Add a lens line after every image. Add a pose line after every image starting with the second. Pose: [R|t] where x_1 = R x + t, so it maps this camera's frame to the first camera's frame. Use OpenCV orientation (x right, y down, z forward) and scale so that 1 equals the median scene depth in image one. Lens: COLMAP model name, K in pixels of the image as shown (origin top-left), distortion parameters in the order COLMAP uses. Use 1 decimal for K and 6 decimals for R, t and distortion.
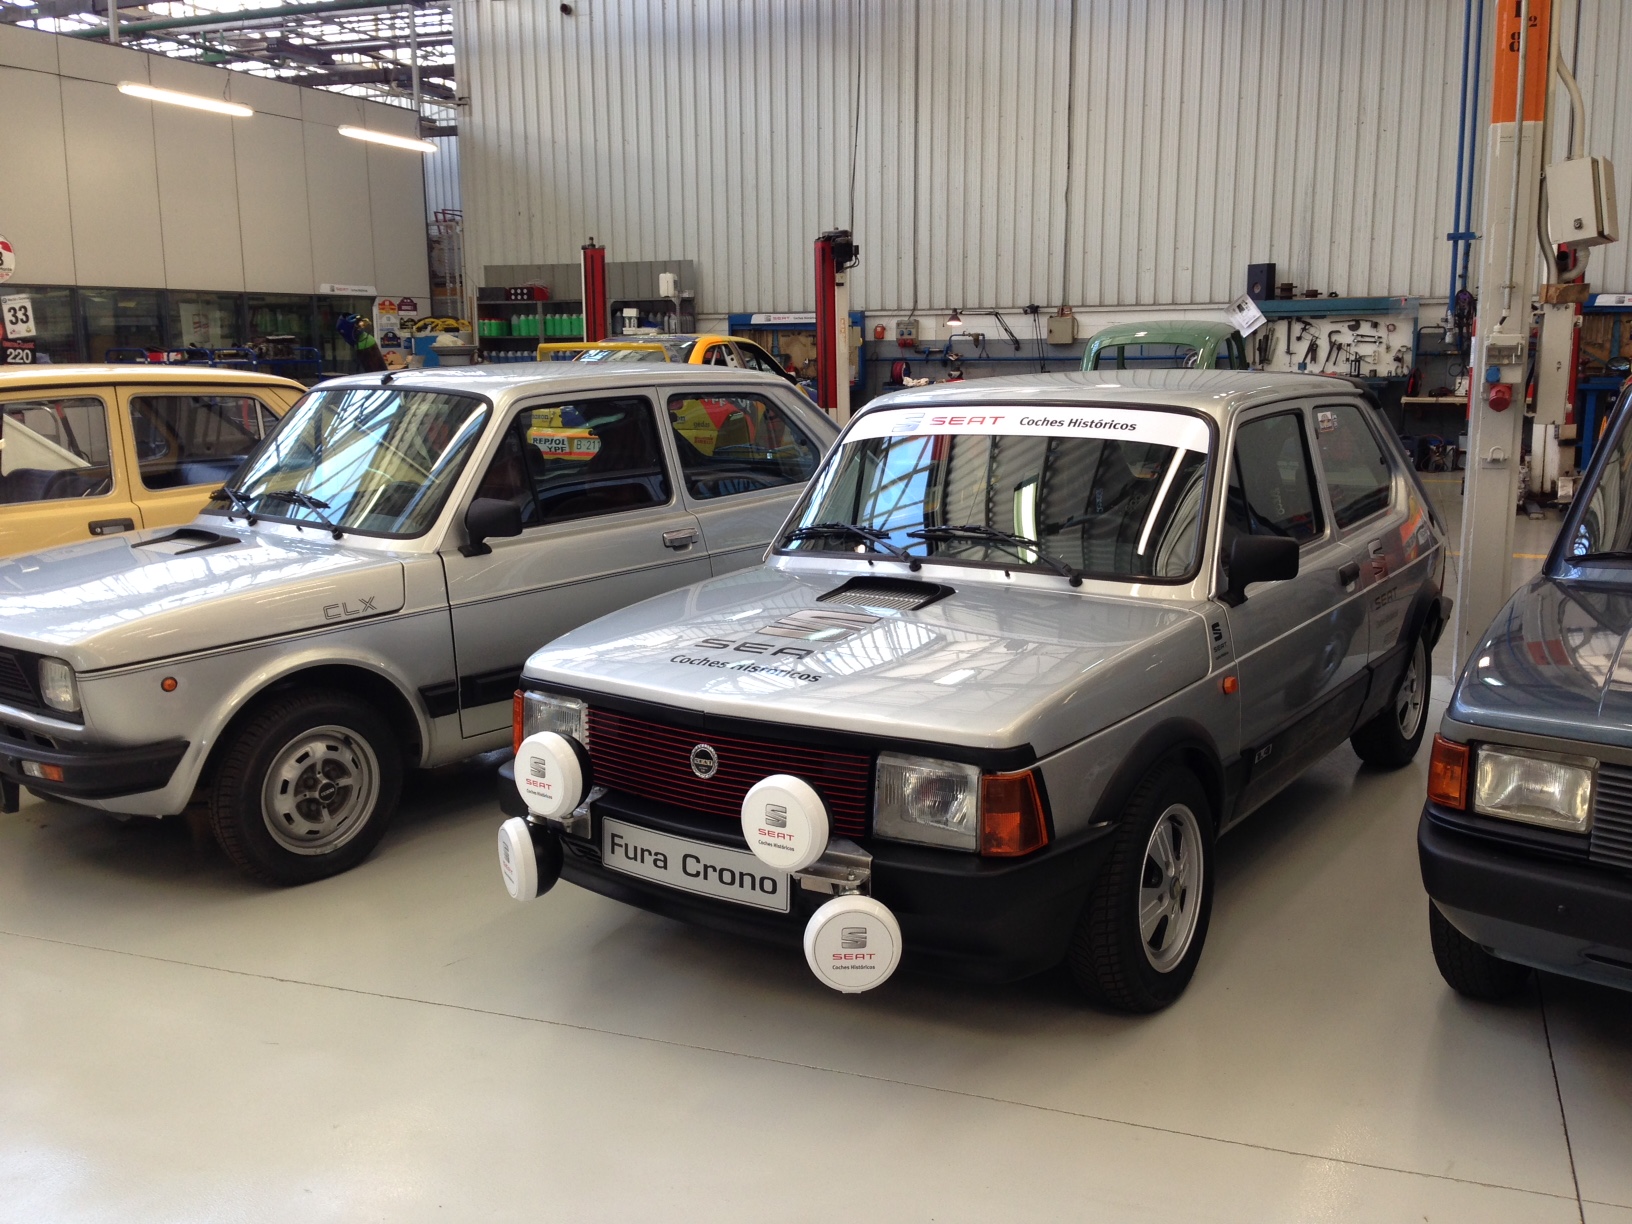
lens RADIAL K [[1533.3, 0, 822.9], [0, 1533.3, 606.9], [0, 0, 1]] dist [0.039168, 0.000000]
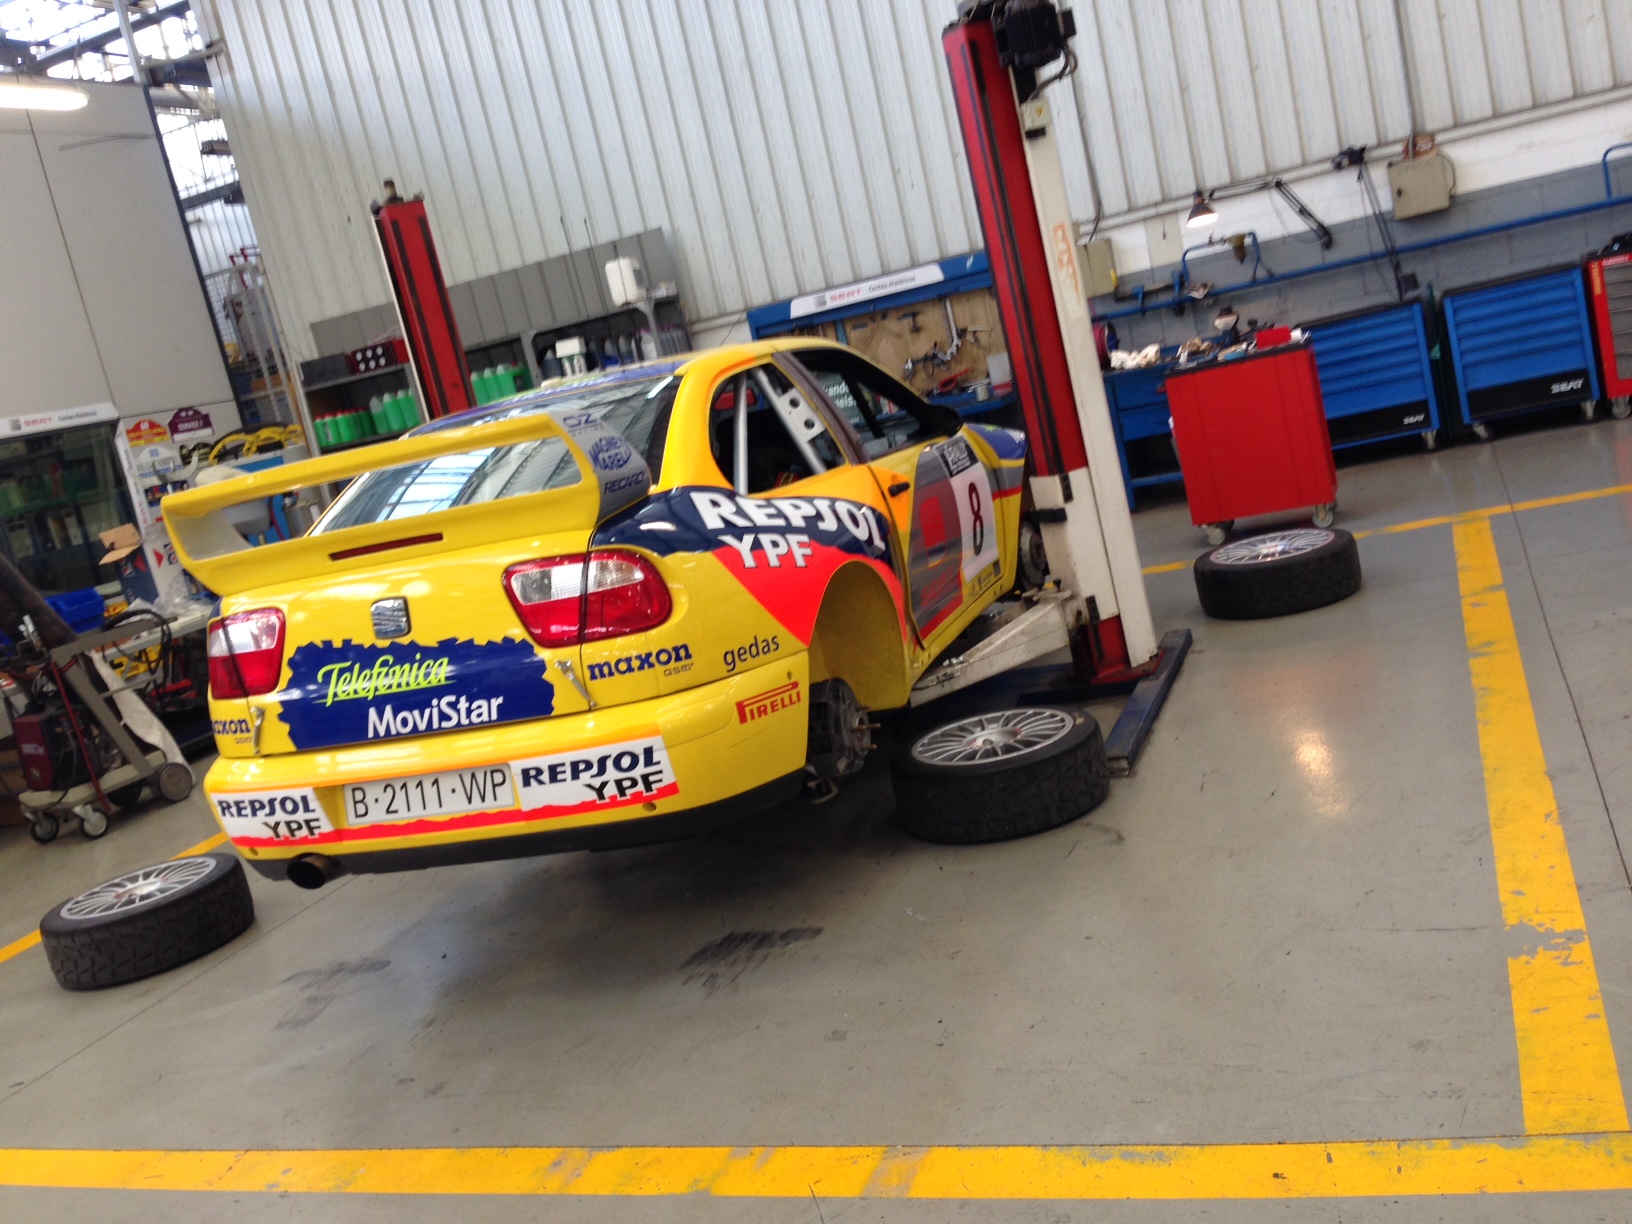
lens RADIAL K [[1533.3, 0, 811.3], [0, 1533.3, 616.9], [0, 0, 1]] dist [0.039168, 0.000000]
pose [[0.976482, -0.209016, -0.052867, -0.033691], [0.209172, 0.977875, -0.002628, -0.080369], [0.052247, -0.008492, 0.998598, 0.469087]]
